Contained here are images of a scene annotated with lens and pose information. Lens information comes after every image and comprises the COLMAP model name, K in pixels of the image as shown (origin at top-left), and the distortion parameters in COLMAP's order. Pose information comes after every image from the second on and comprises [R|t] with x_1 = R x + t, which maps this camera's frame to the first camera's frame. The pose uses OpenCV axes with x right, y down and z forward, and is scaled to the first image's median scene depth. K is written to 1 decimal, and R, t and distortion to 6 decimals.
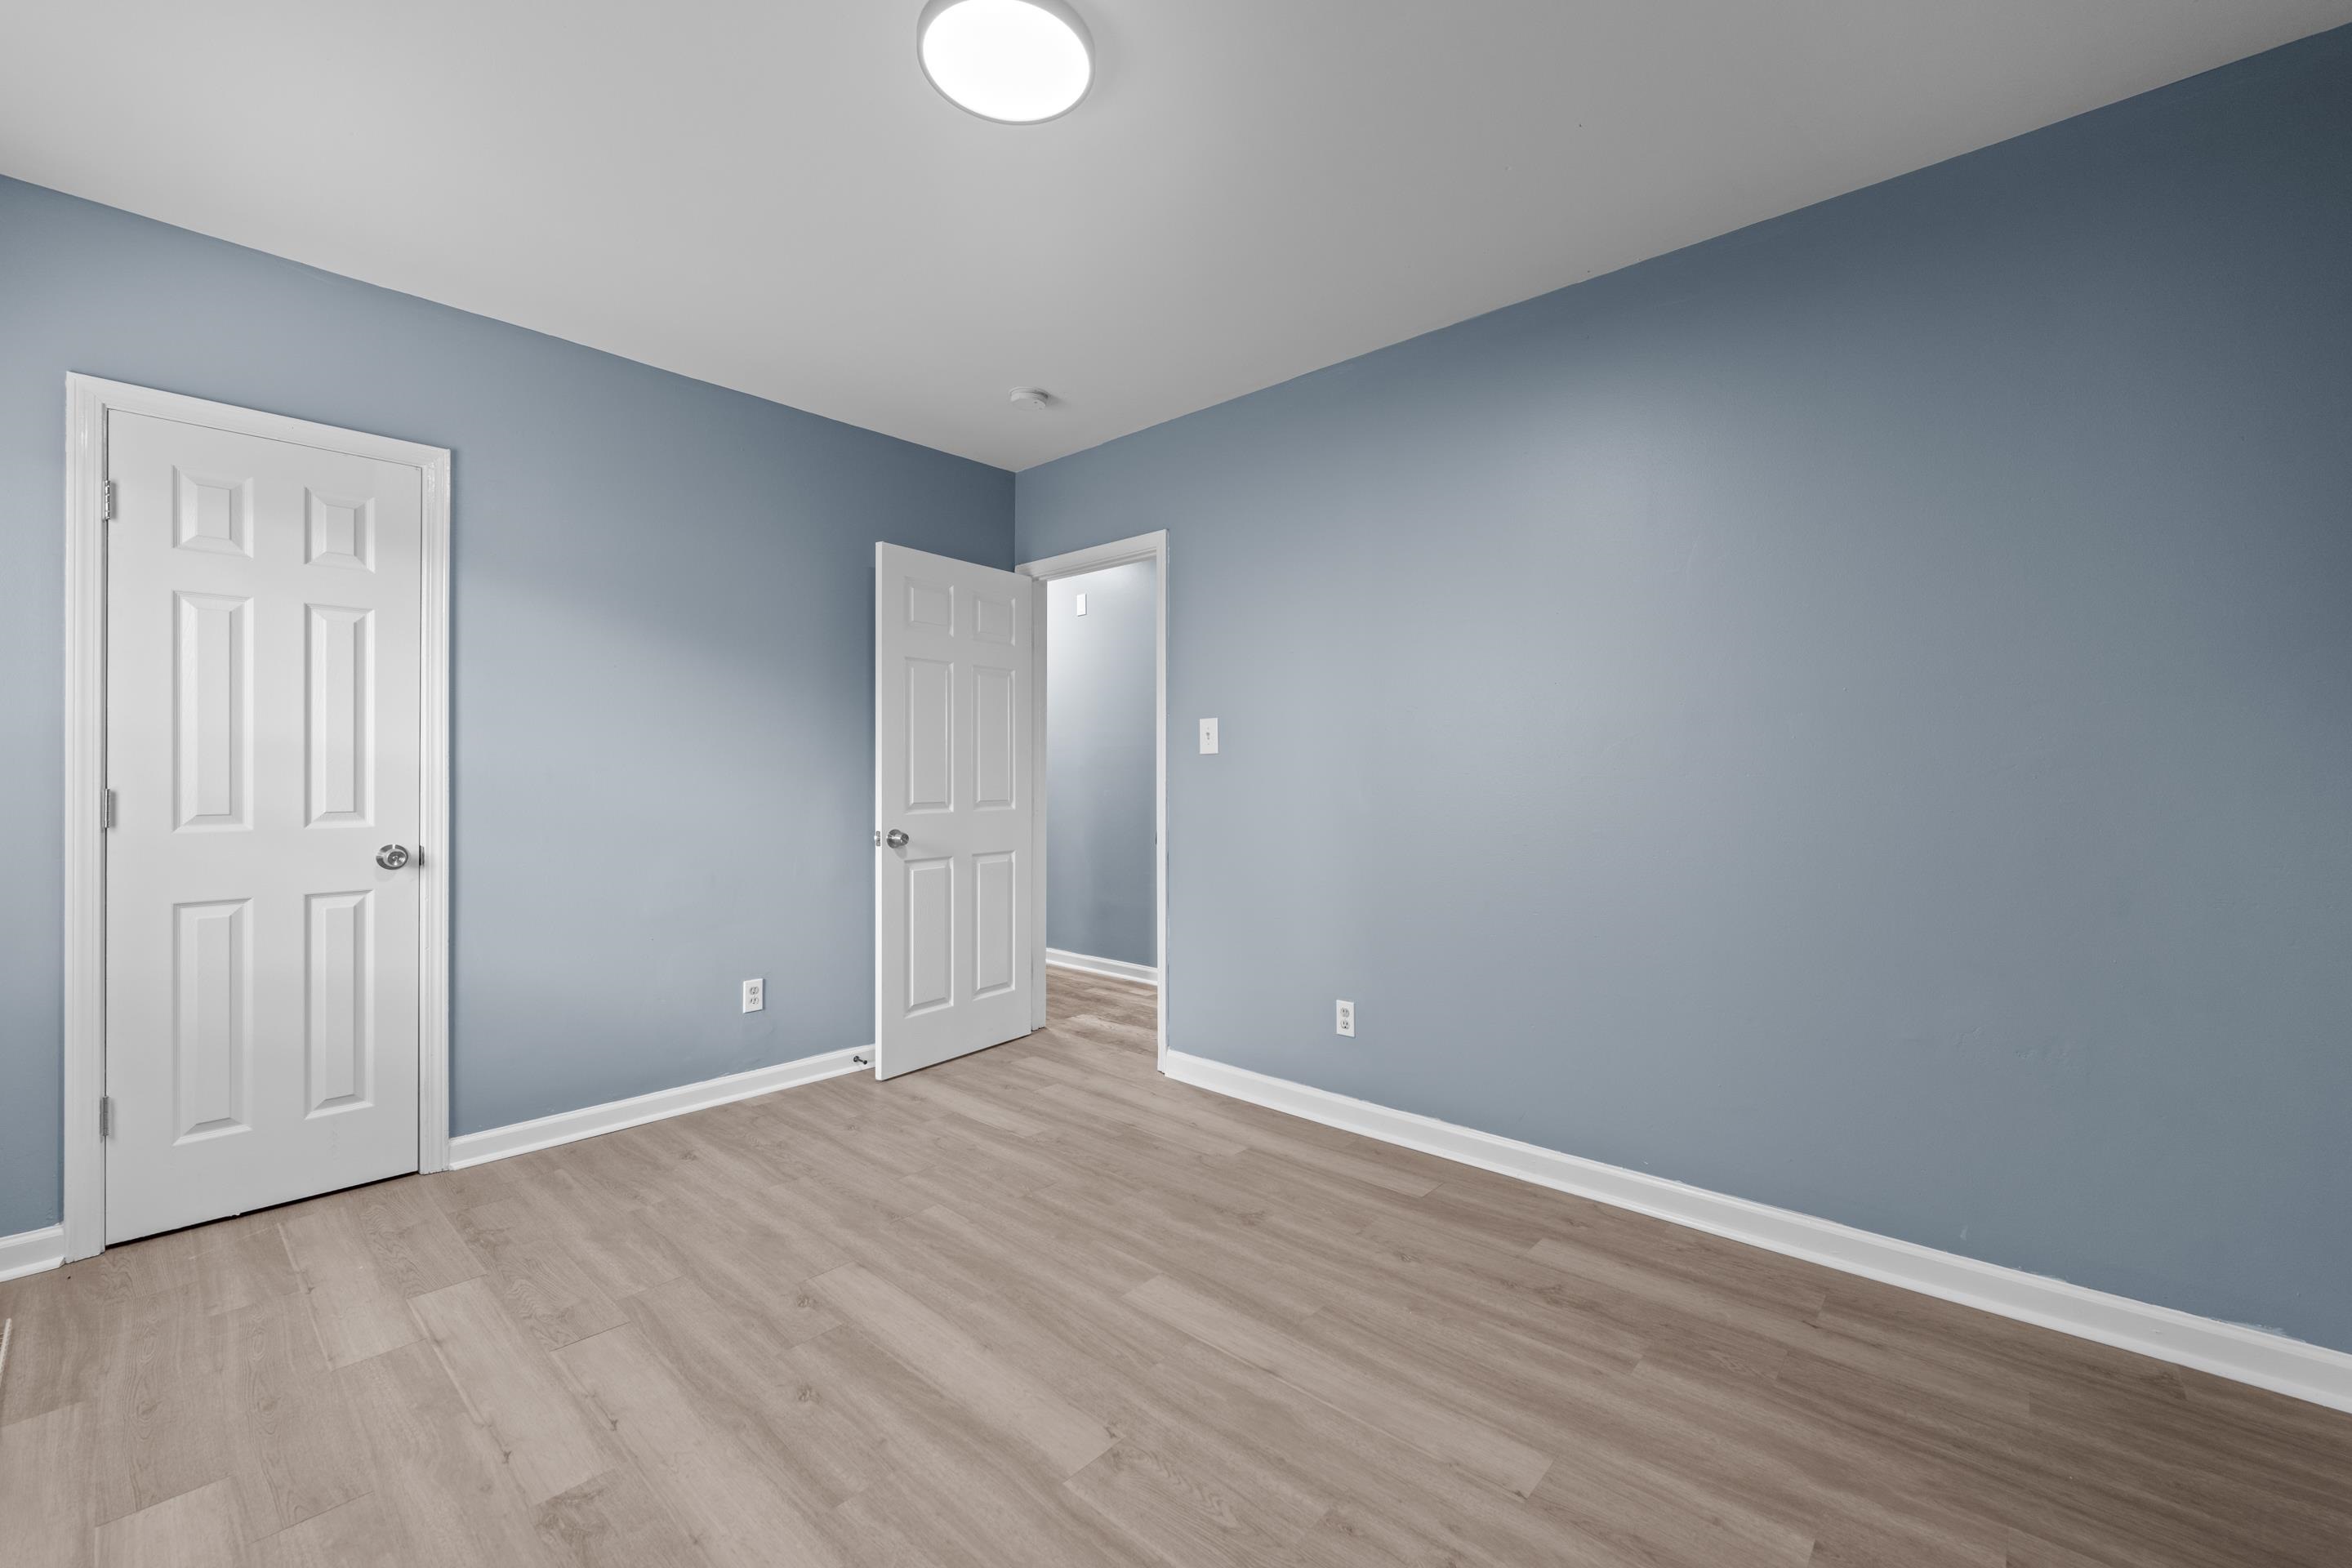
lens RADIAL K [[944.1, 0, 1180.7], [0, 944.1, 766.0], [0, 0, 1]] dist [-0.000865, 0.000018]
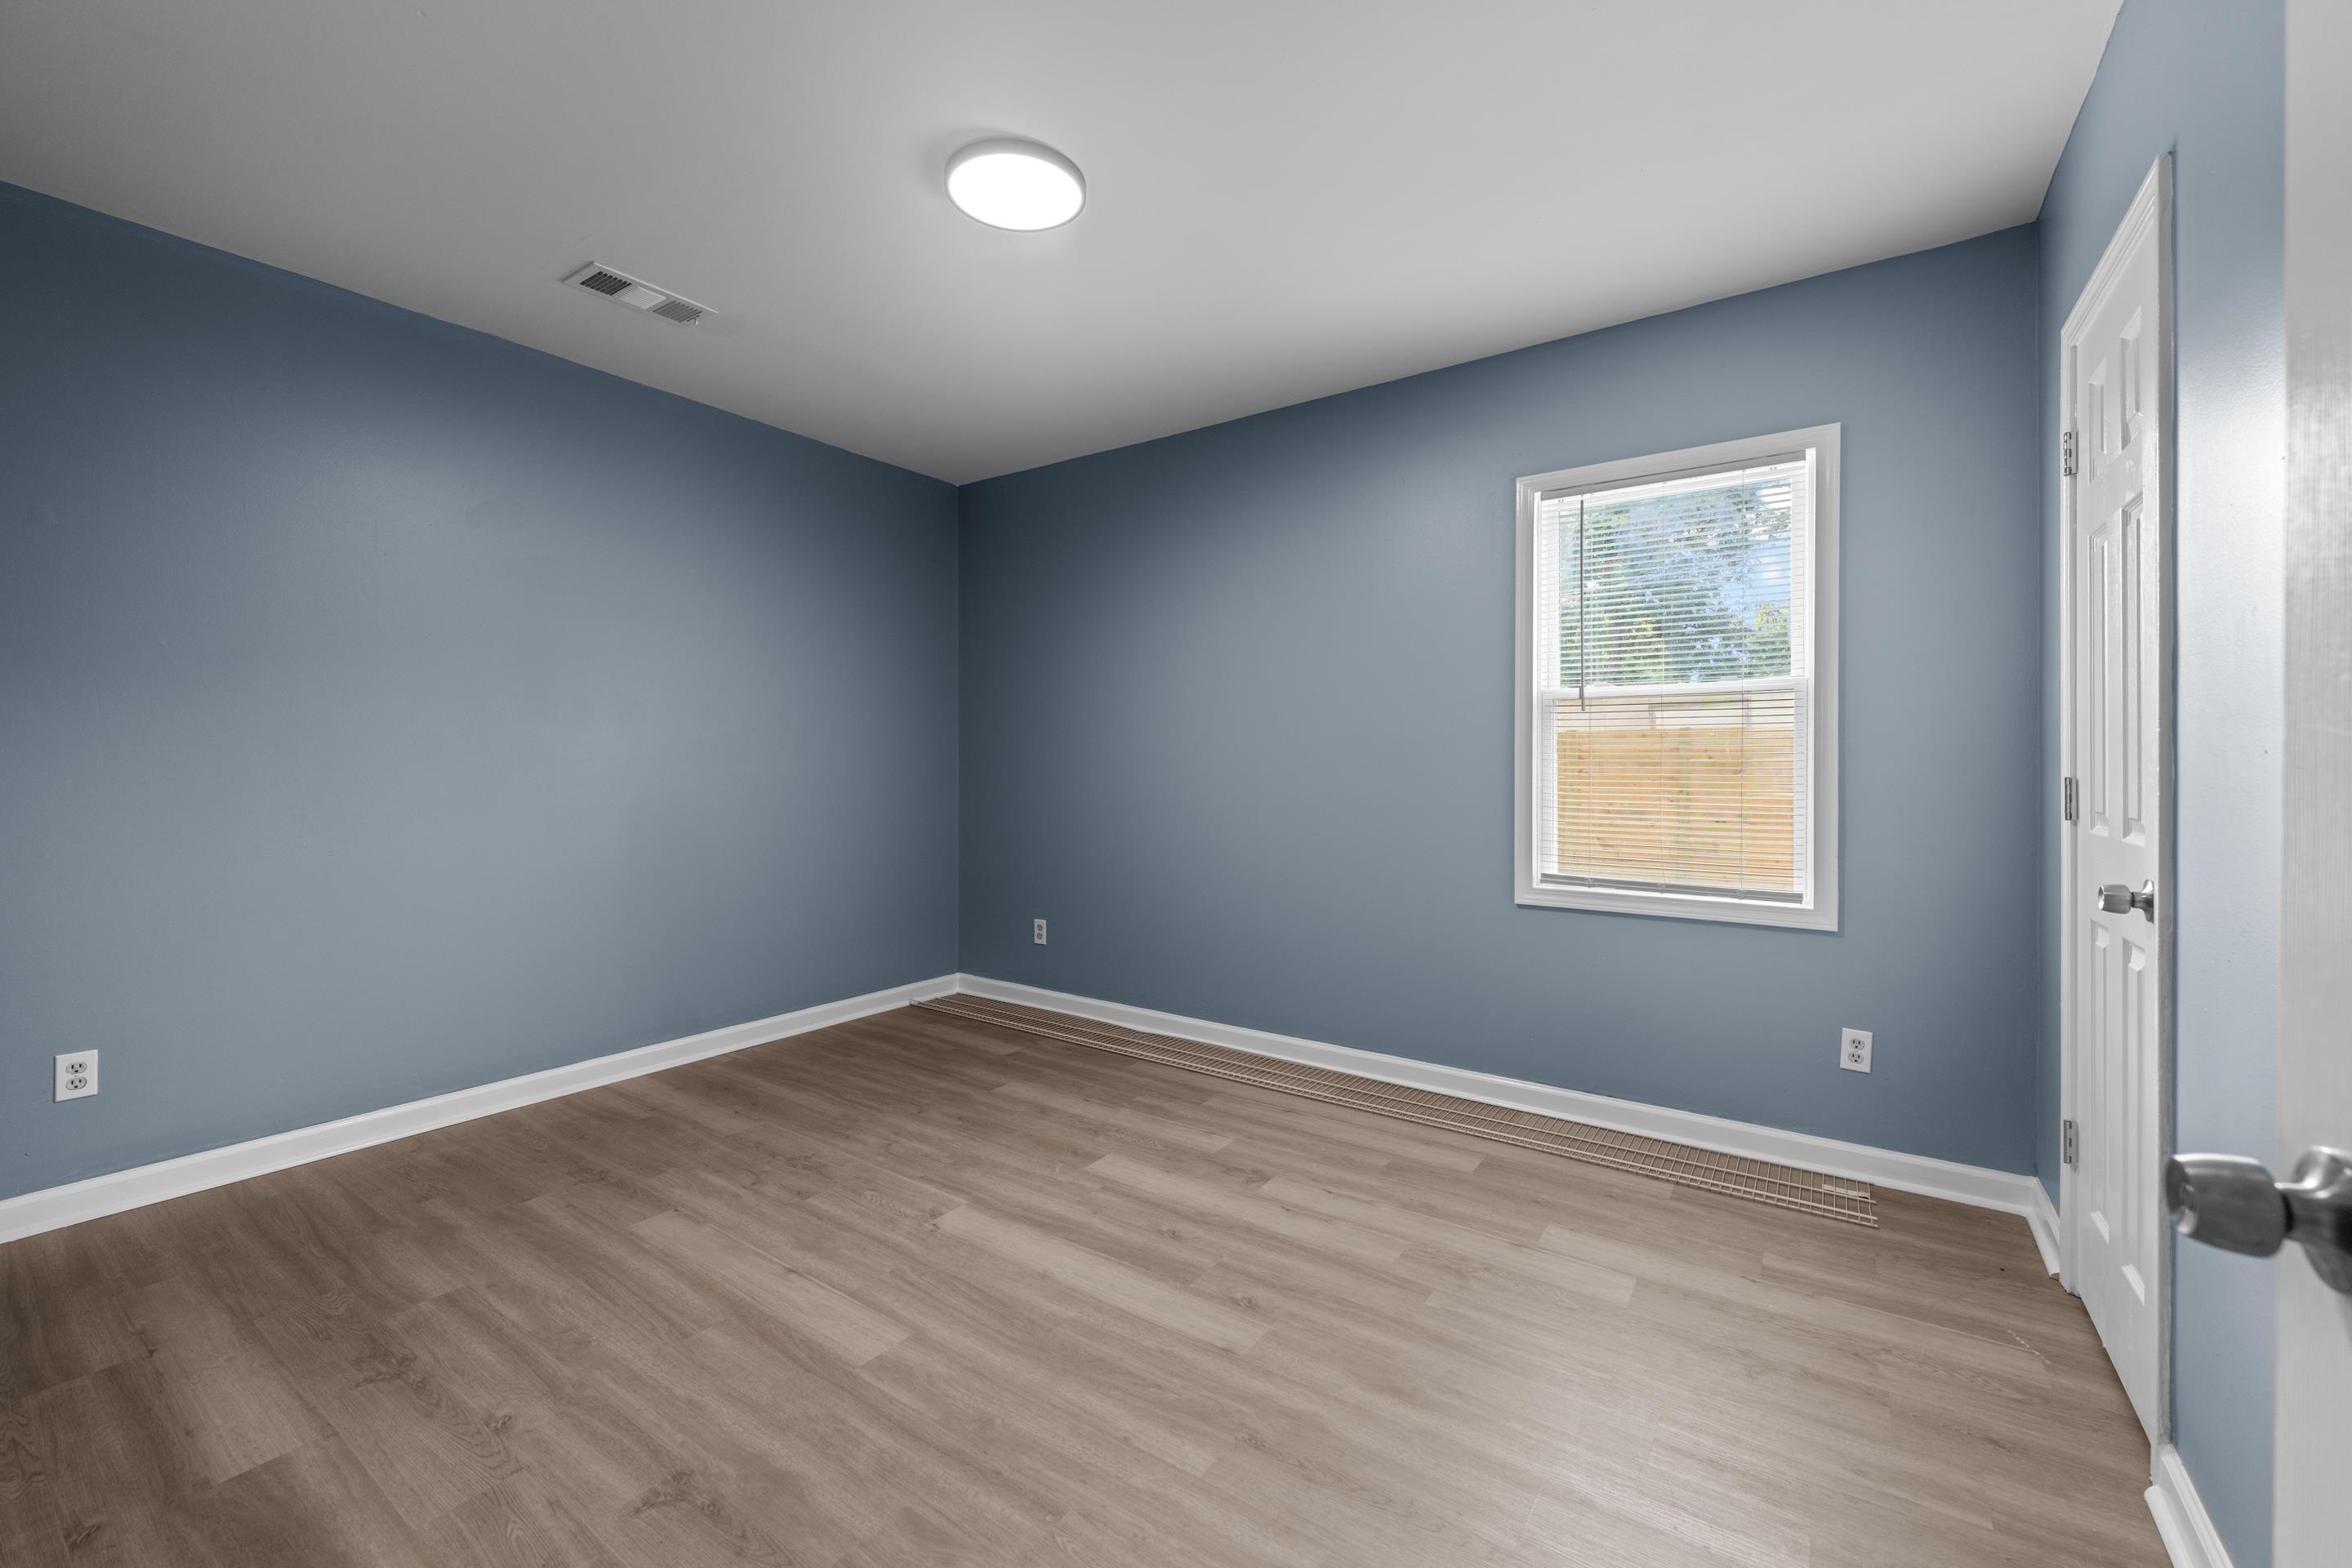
lens RADIAL K [[944.1, 0, 1180.7], [0, 944.1, 766.0], [0, 0, 1]] dist [-0.000865, 0.000018]
pose [[-0.991914, -0.000412, -0.126910, -0.214384], [-0.000167, 0.999998, -0.001948, 0.017457], [0.126911, -0.001911, -0.991912, 2.029683]]
